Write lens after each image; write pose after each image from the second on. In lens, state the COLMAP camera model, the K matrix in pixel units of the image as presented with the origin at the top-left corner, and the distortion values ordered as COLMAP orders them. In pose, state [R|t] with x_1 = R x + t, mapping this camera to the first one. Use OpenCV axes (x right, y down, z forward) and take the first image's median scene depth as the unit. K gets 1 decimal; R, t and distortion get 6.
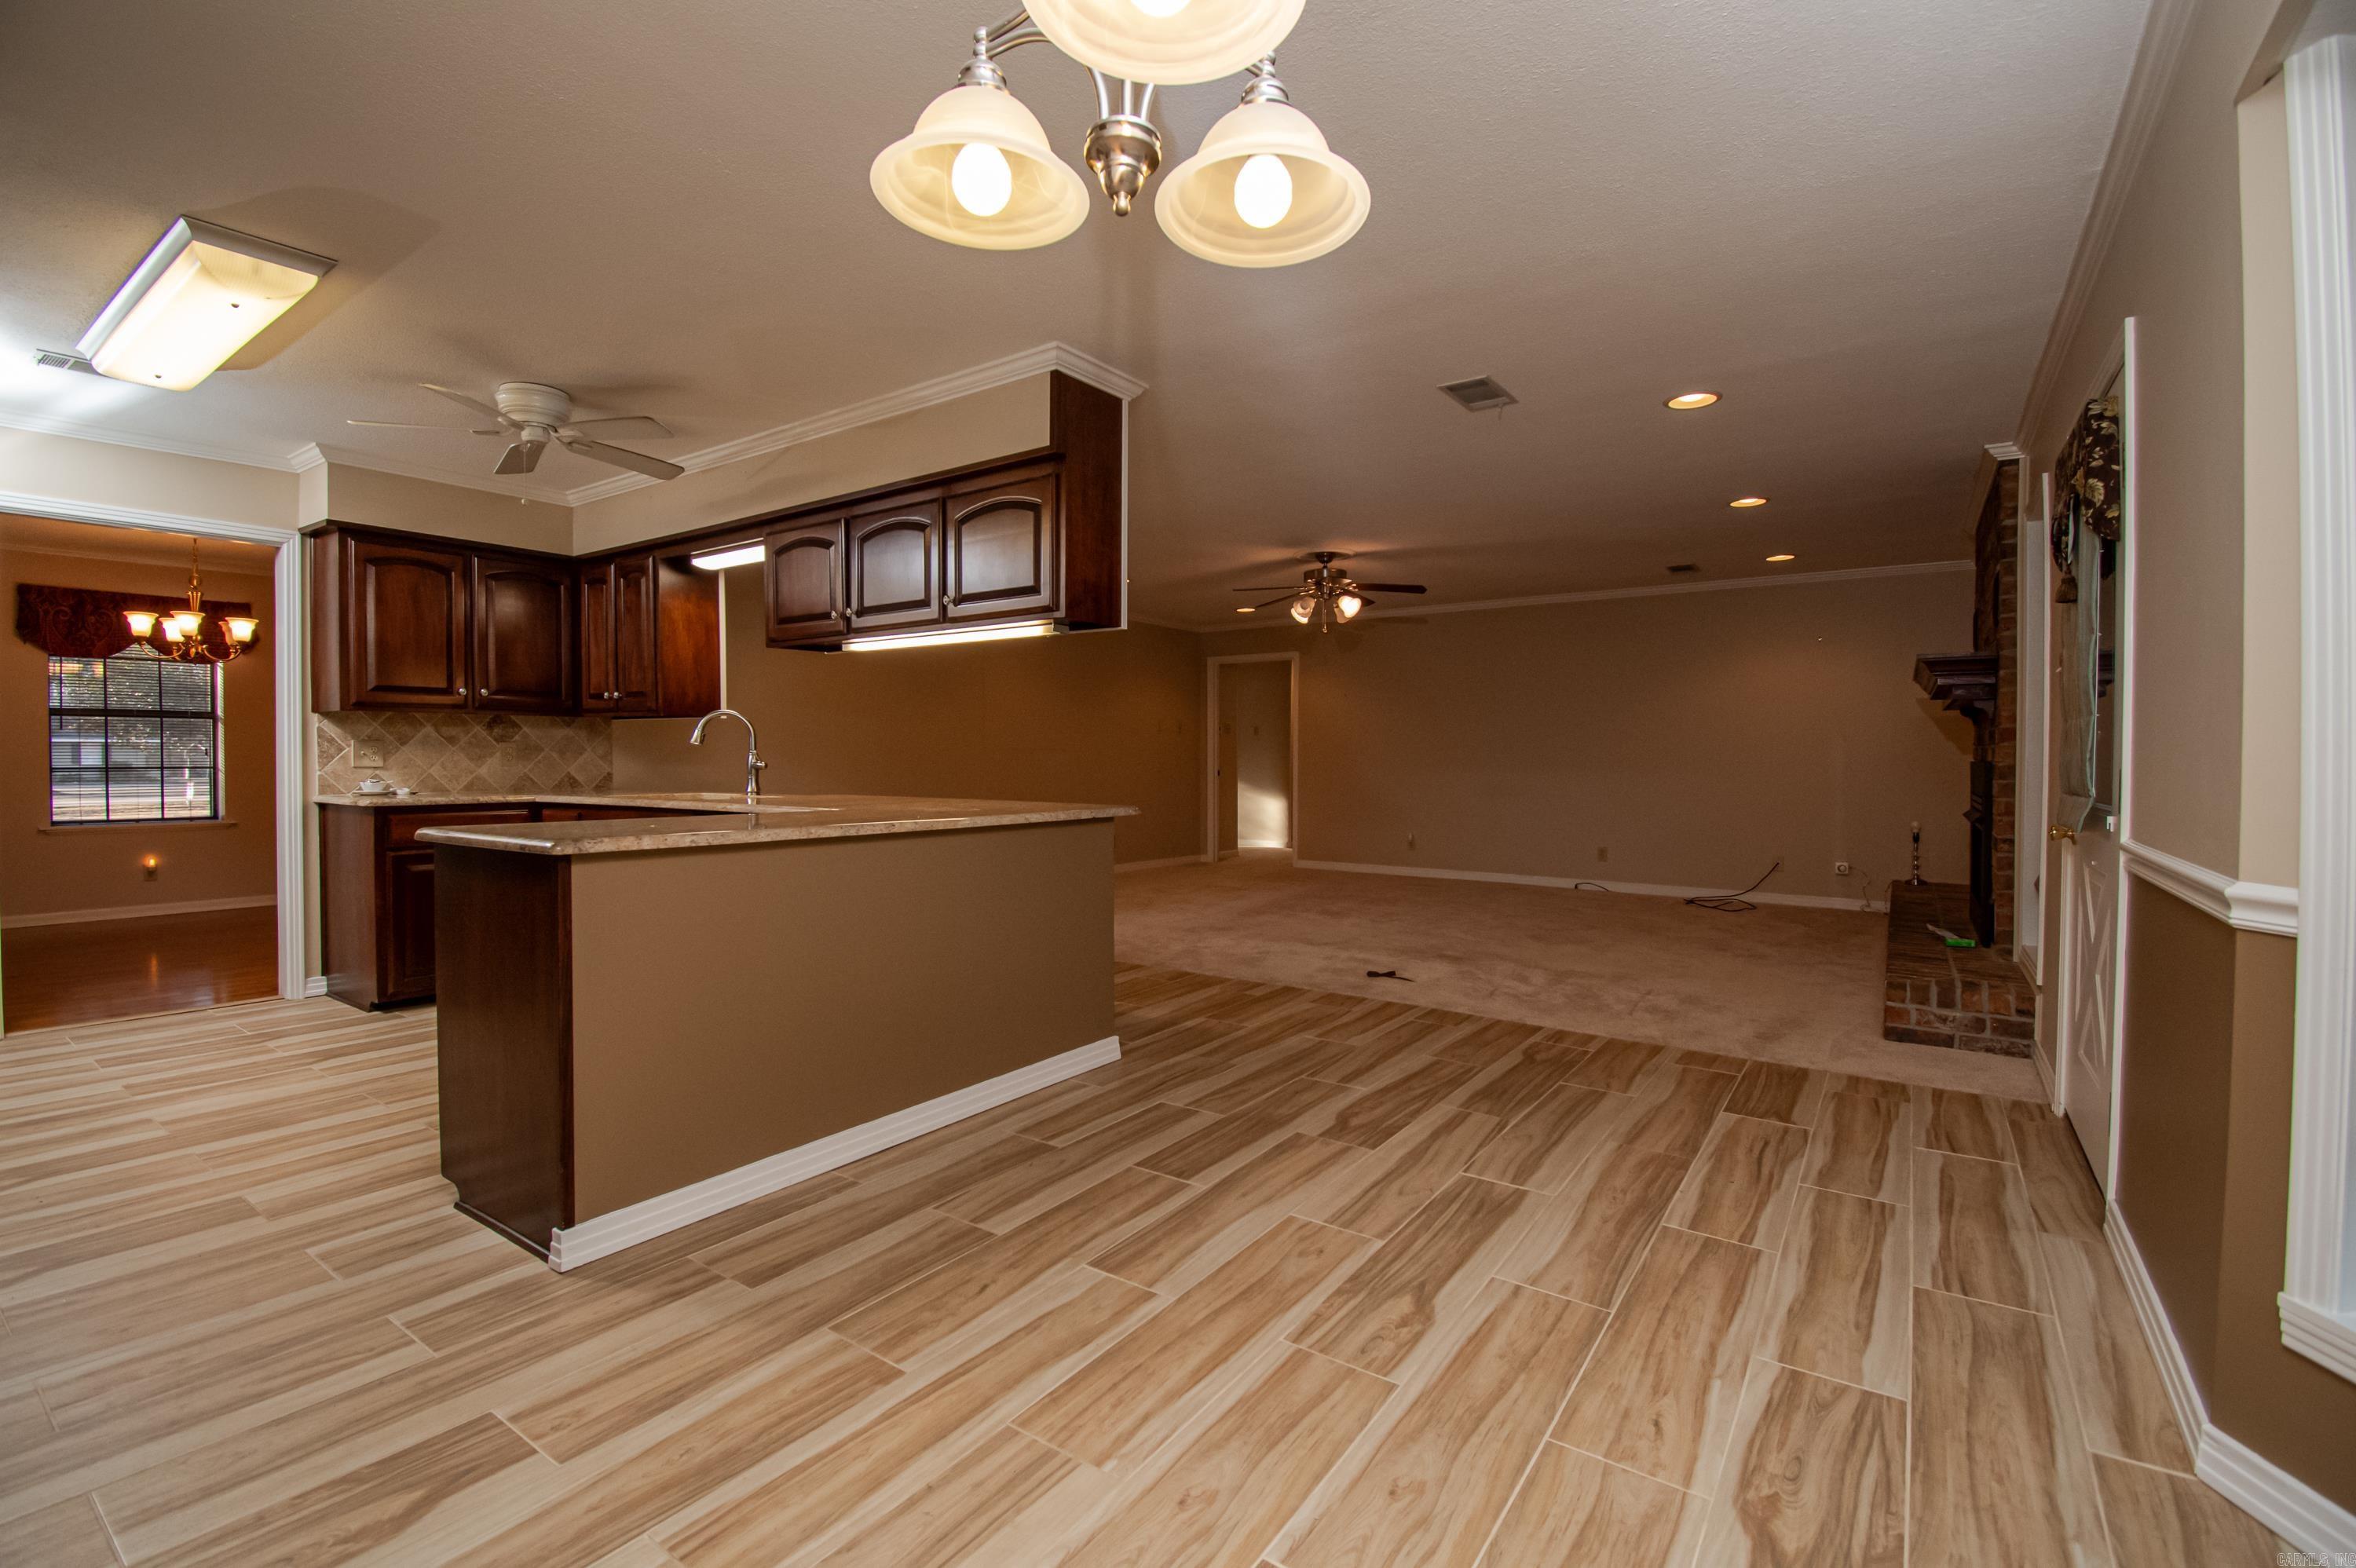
lens RADIAL K [[1029.5, 0, 1177.0], [0, 1029.5, 773.5], [0, 0, 1]] dist [-0.019260, -0.000389]
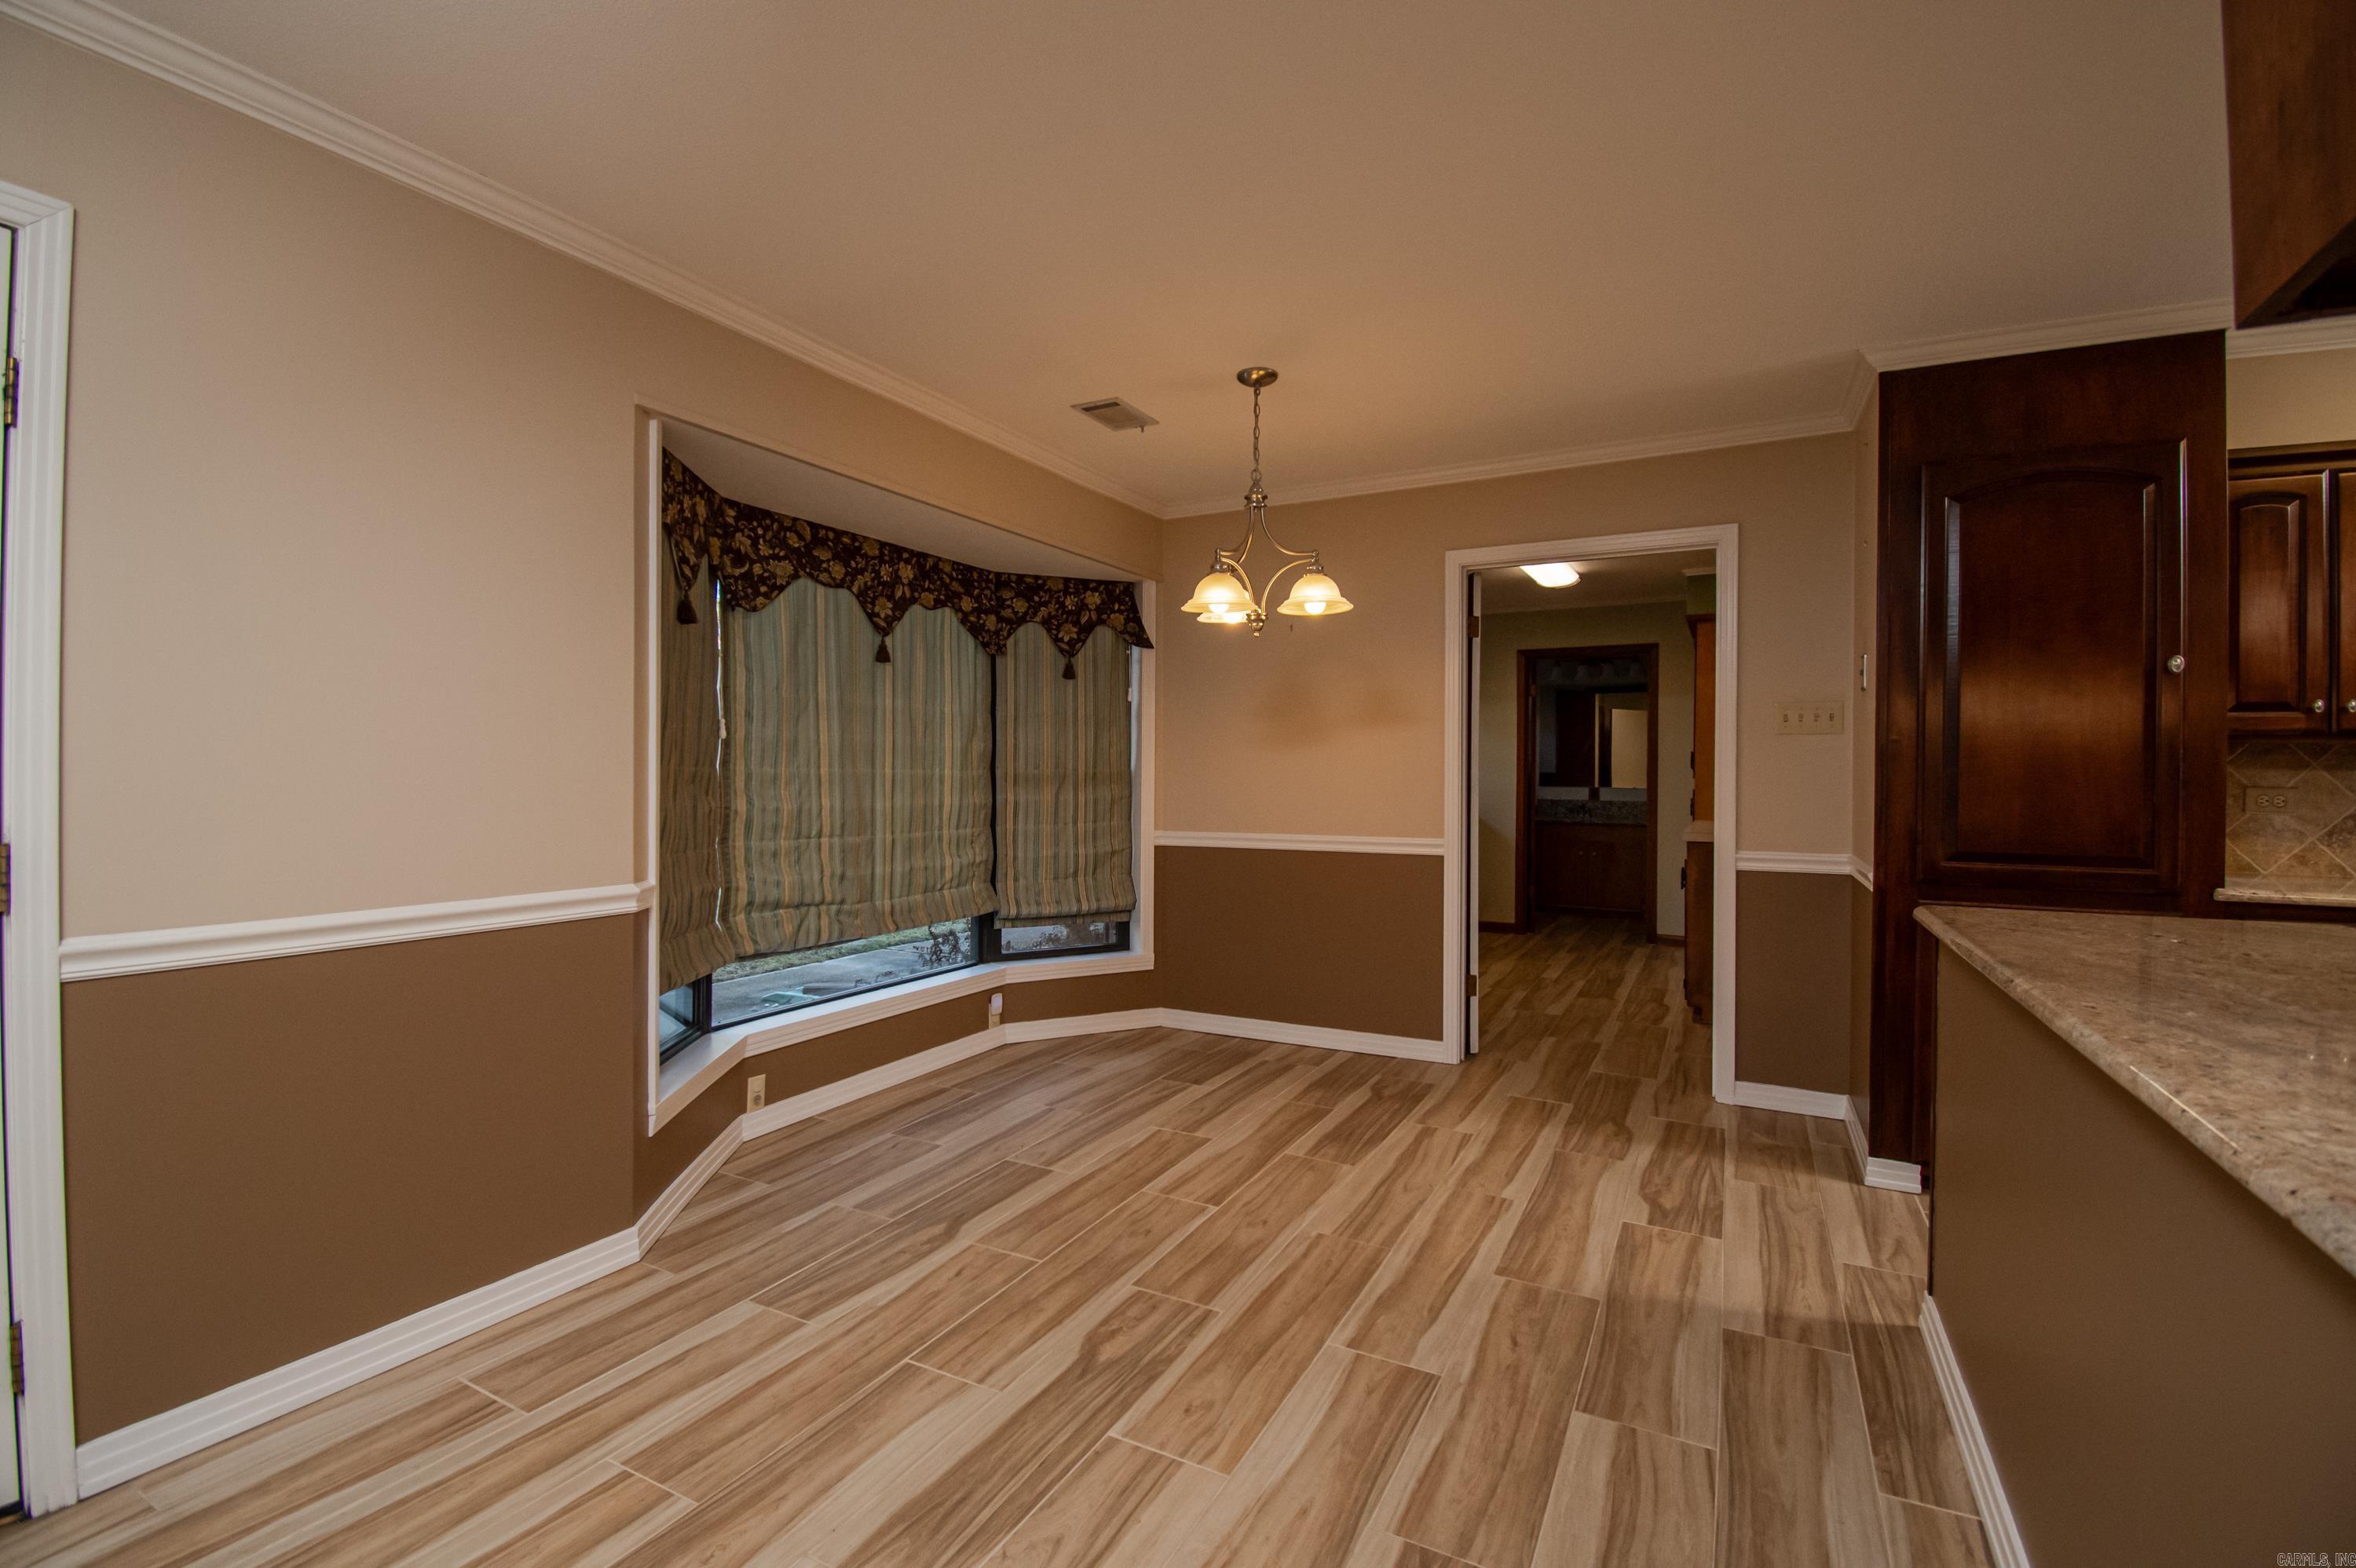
lens RADIAL K [[1029.5, 0, 1168.9], [0, 1029.5, 779.2], [0, 0, 1]] dist [-0.019260, -0.000389]
pose [[-0.993325, -0.007059, -0.115131, 0.294403], [-0.009922, 0.999655, 0.024309, -0.086450], [0.114919, 0.025289, -0.993053, 2.091121]]
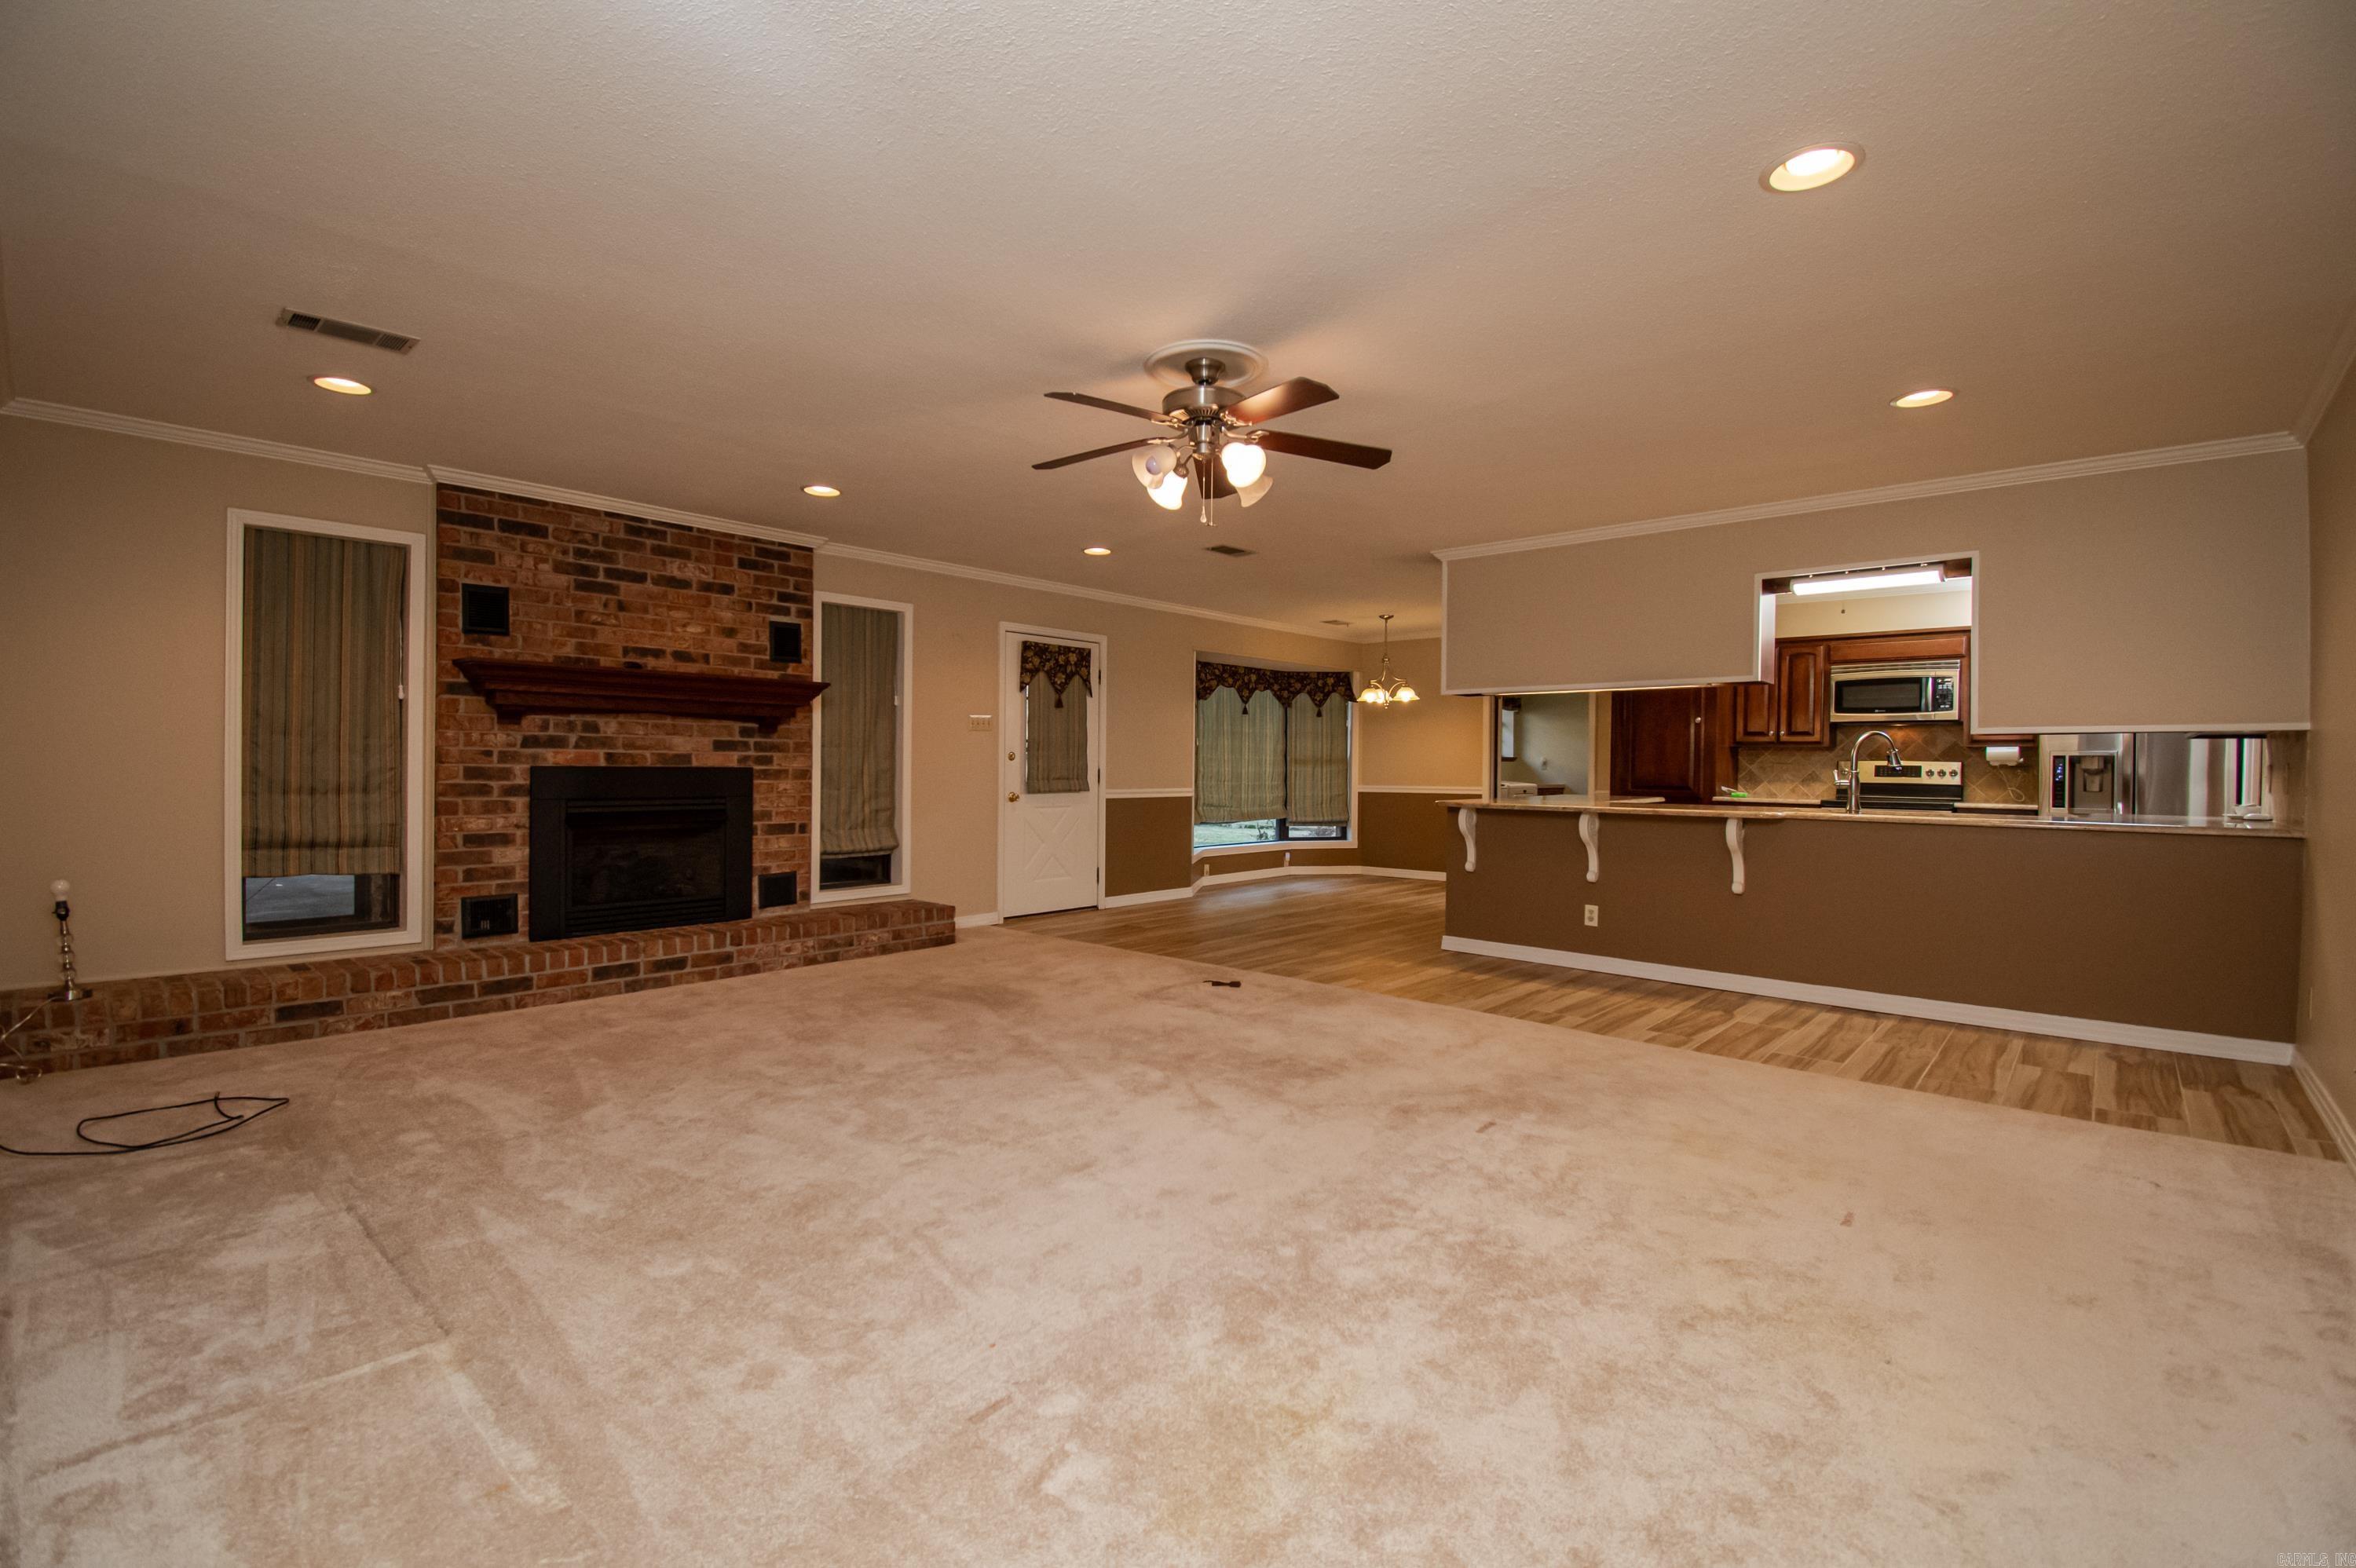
lens RADIAL K [[1029.5, 0, 1168.9], [0, 1029.5, 773.8], [0, 0, 1]] dist [-0.019260, -0.000389]
pose [[-0.991808, -0.011962, 0.127174, 0.343361], [-0.008508, 0.999581, 0.027670, -0.103613], [-0.127452, 0.026362, -0.991494, 5.134013]]
